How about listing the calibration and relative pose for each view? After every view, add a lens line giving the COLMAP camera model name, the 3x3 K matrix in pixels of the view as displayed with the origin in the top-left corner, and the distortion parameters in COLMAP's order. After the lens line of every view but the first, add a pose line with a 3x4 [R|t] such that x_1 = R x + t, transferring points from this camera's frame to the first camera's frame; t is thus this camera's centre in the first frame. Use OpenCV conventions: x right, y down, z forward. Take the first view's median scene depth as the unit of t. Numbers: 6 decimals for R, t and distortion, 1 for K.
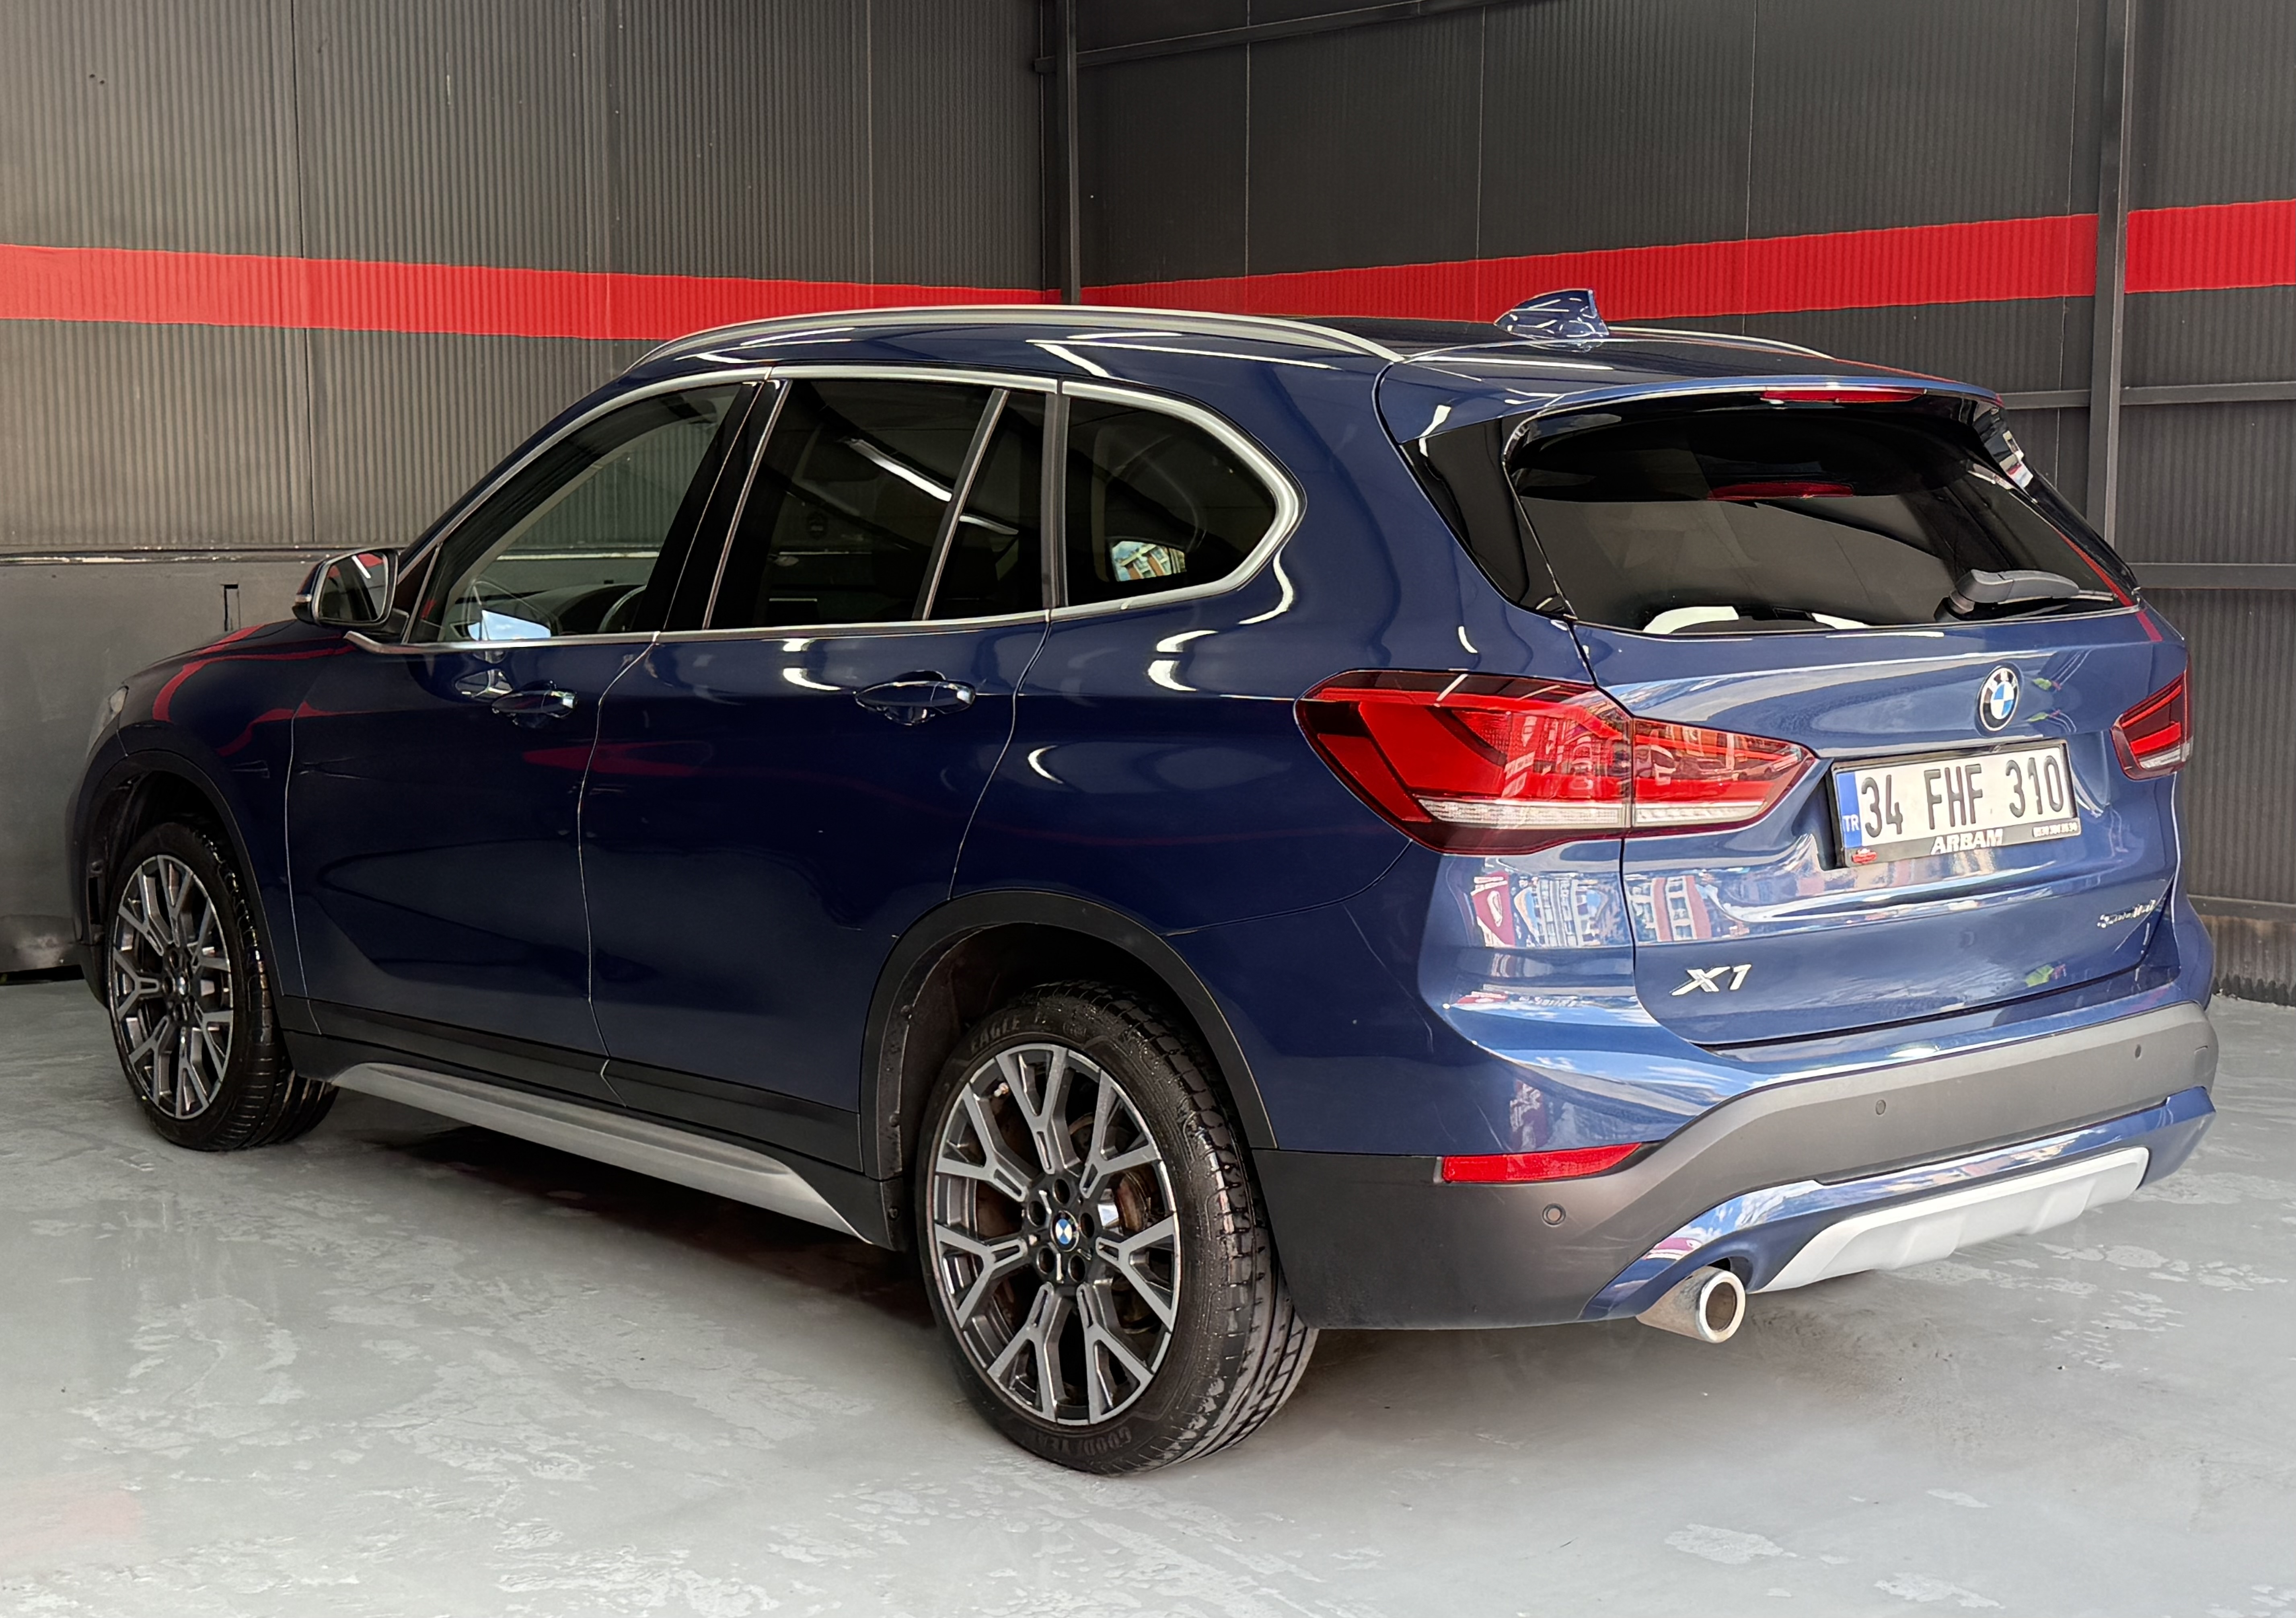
lens RADIAL K [[3192.2, 0, 1154.6], [0, 3192.2, 868.8], [0, 0, 1]] dist [0.187276, -0.332423]
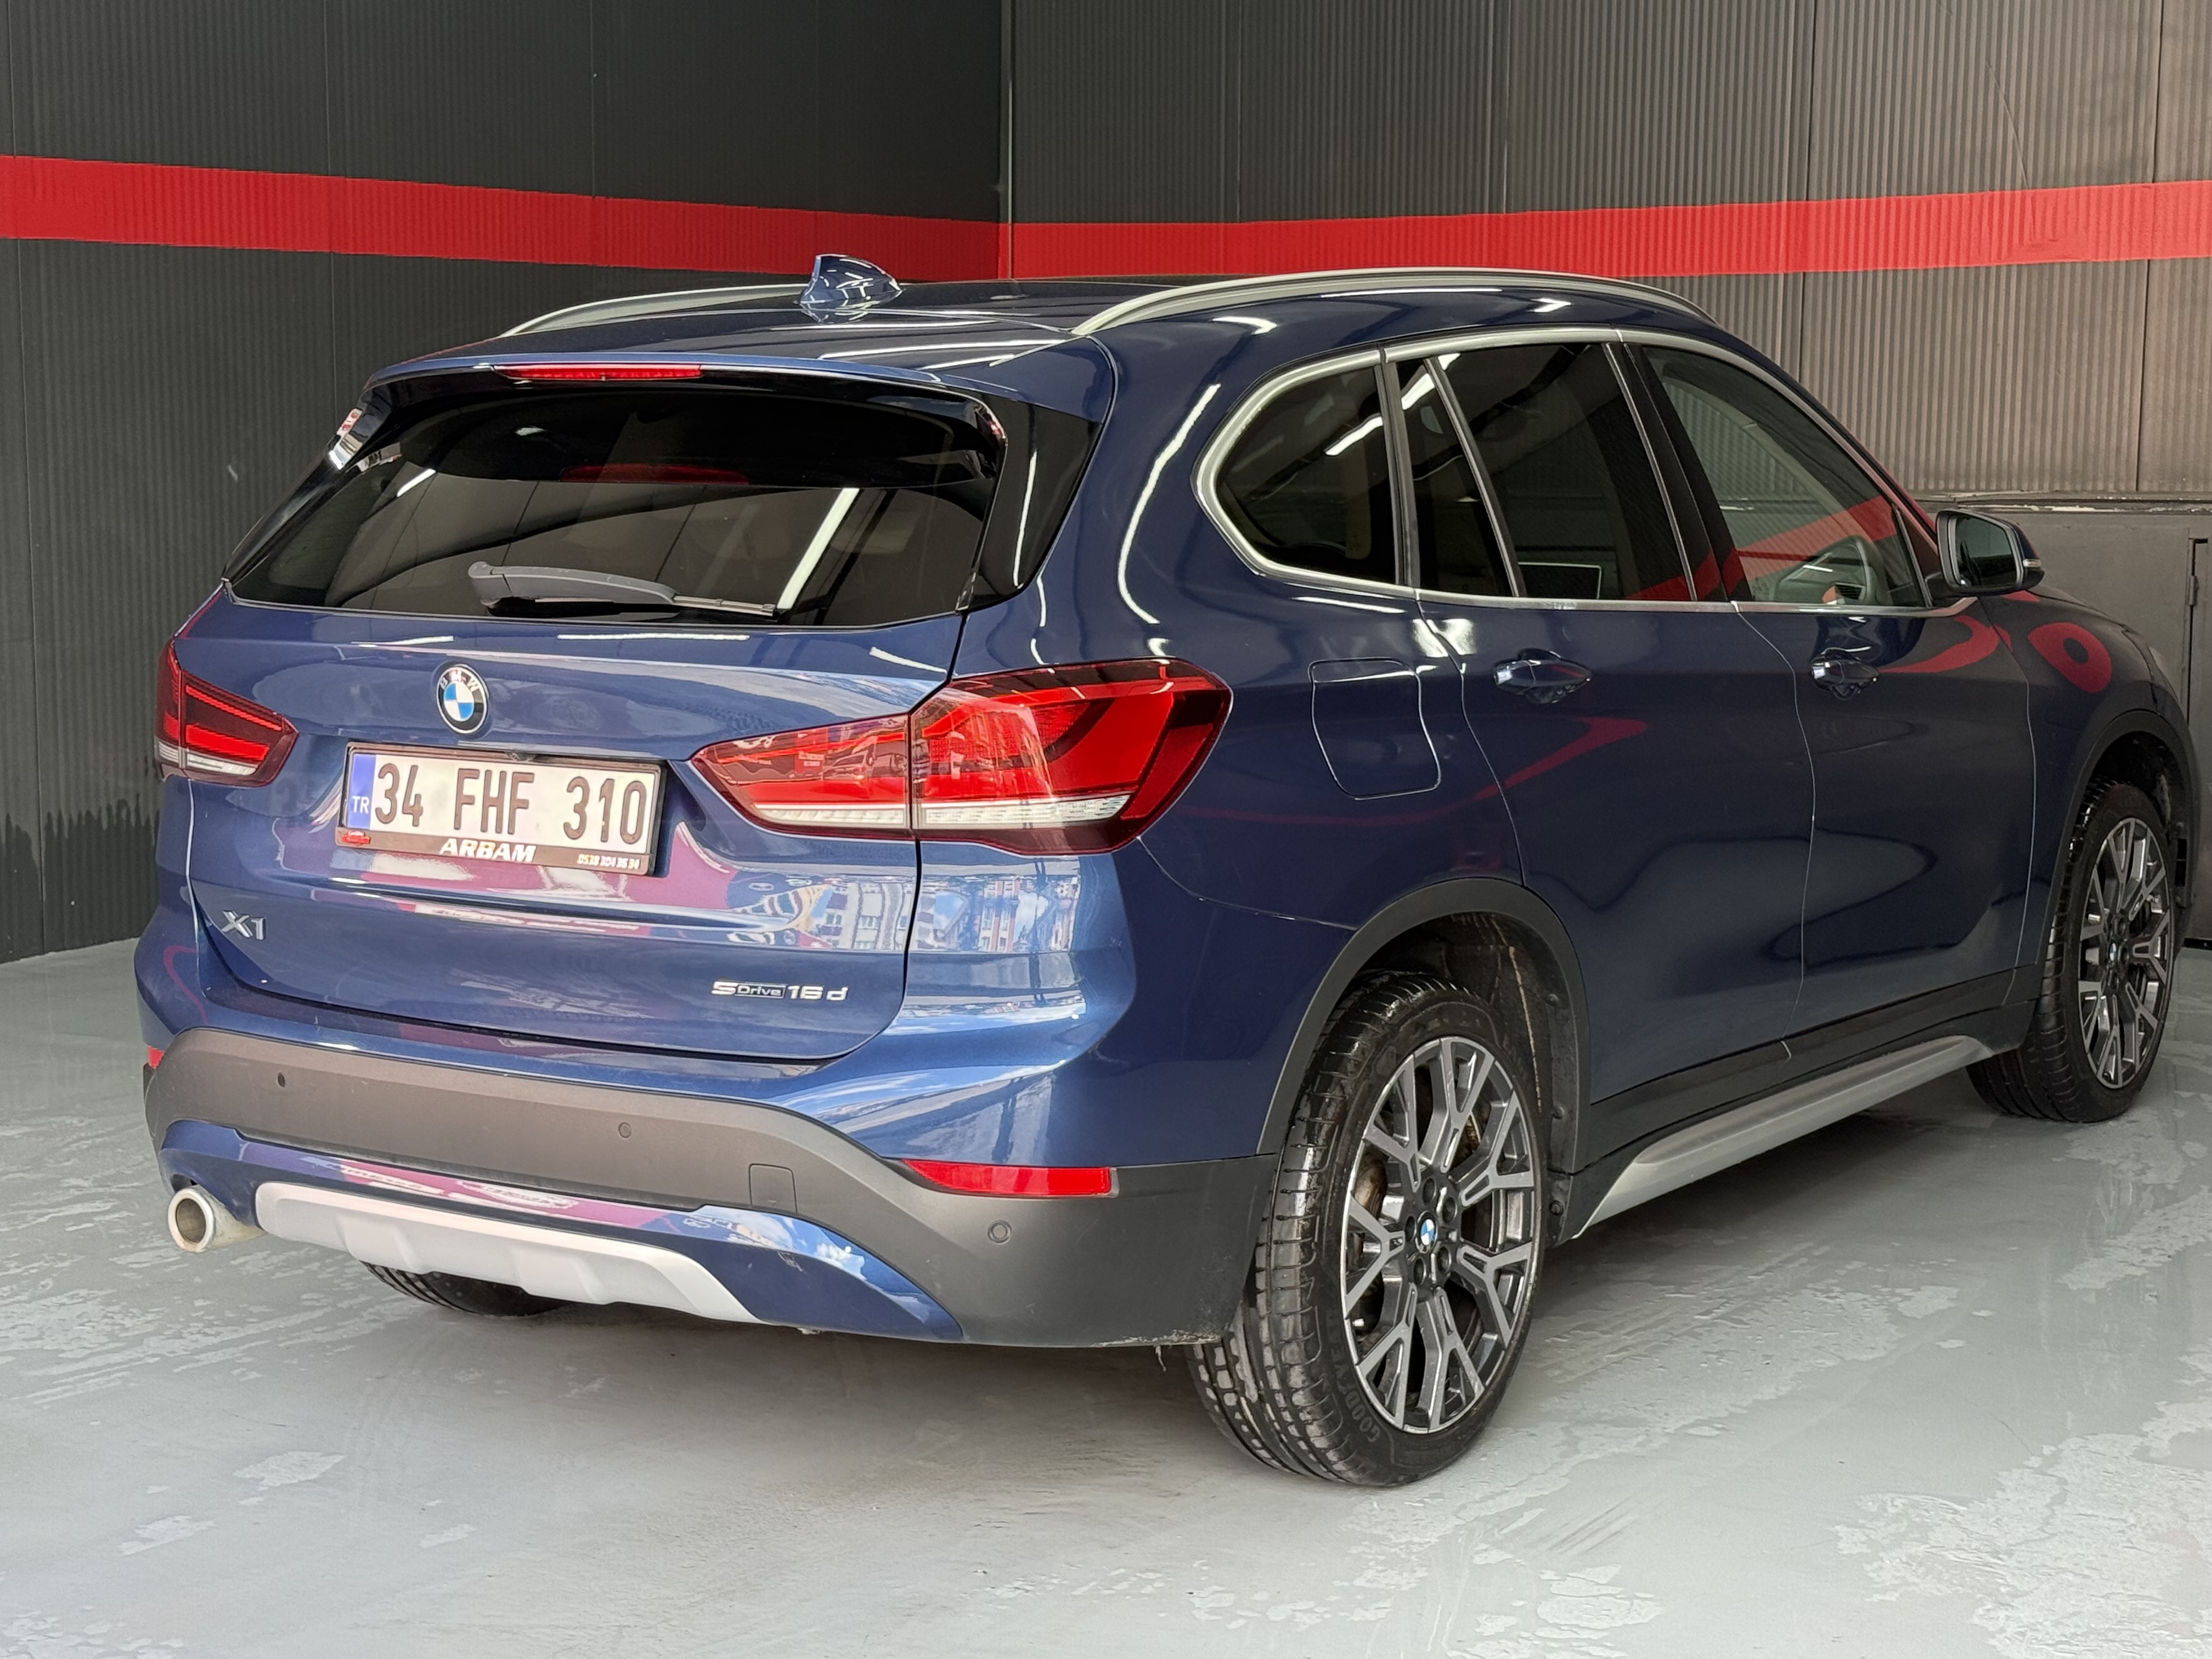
lens RADIAL K [[3504.4, 0, 1106.0], [0, 3504.4, 829.5], [0, 0, 1]] dist [0.153256, -0.194691]
pose [[0.232906, 0.120893, -0.964956, 1.254966], [-0.117481, 0.988474, 0.095484, -0.130618], [0.965377, 0.091125, 0.244425, 0.904511]]
